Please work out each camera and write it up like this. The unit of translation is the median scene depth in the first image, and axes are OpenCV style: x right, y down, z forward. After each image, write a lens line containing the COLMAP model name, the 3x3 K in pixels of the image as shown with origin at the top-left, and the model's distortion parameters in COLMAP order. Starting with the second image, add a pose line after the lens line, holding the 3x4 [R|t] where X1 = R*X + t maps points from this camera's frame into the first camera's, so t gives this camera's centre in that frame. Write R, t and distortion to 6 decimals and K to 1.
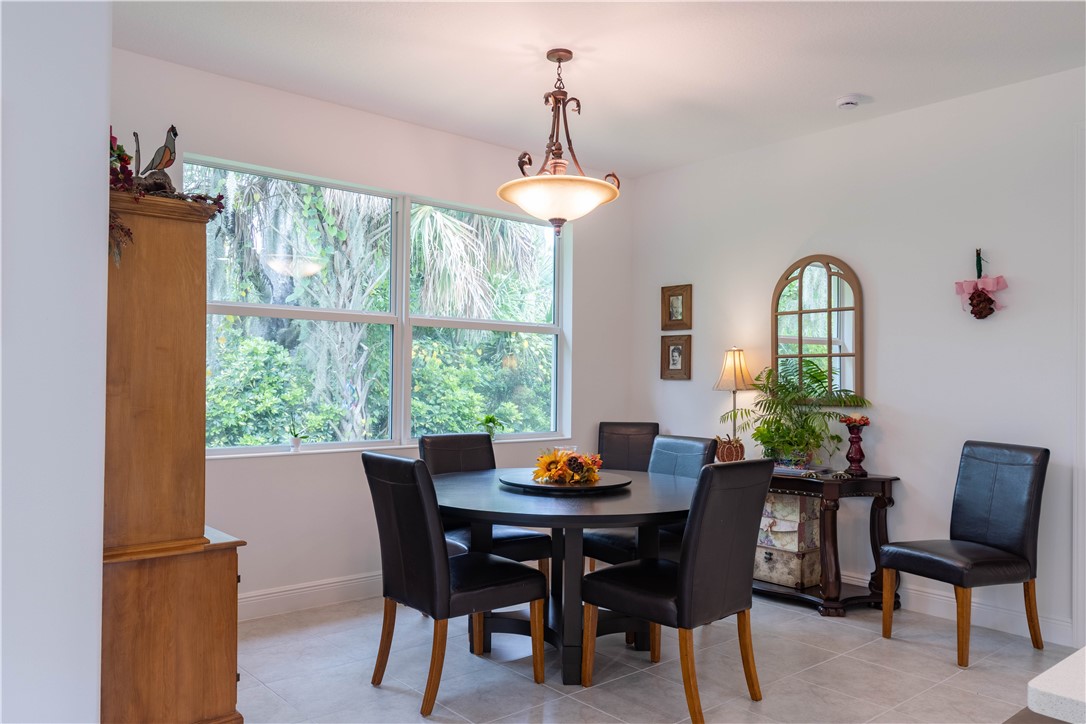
lens RADIAL K [[794.2, 0, 543.7], [0, 794.2, 369.8], [0, 0, 1]] dist [0.013512, -0.006238]
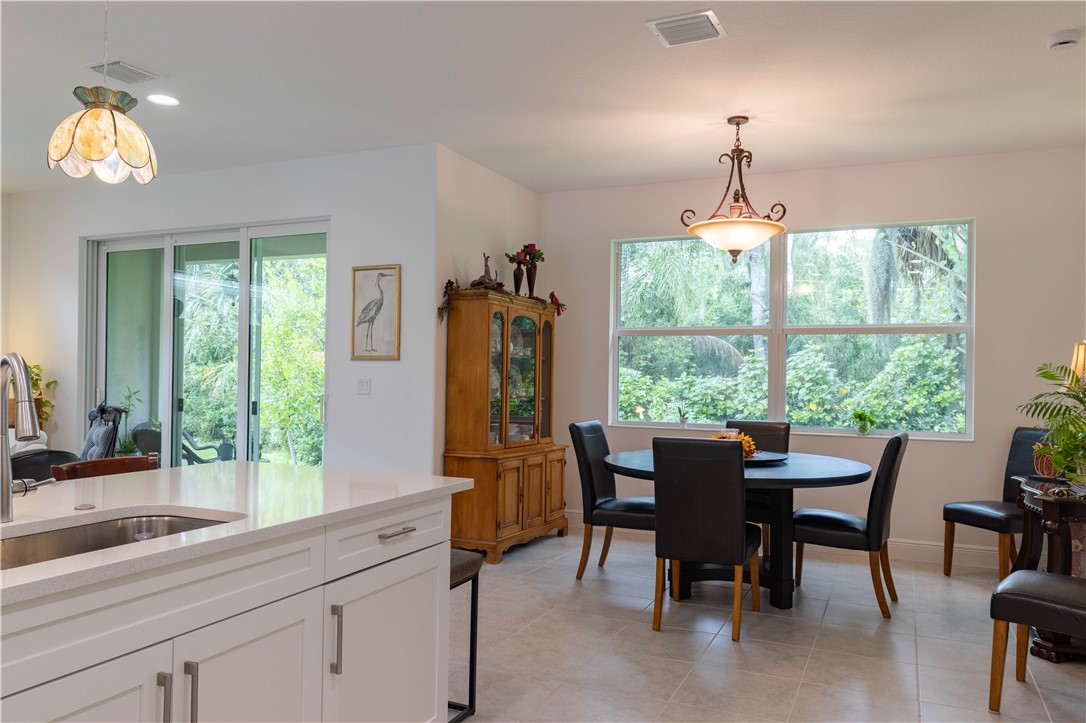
lens RADIAL K [[794.2, 0, 543.7], [0, 794.2, 369.3], [0, 0, 1]] dist [0.013512, -0.006238]
pose [[0.430422, -0.007911, -0.902593, 1.028896], [-0.000230, 0.999961, -0.008874, 0.011720], [0.902628, 0.004027, 0.430403, 0.180758]]
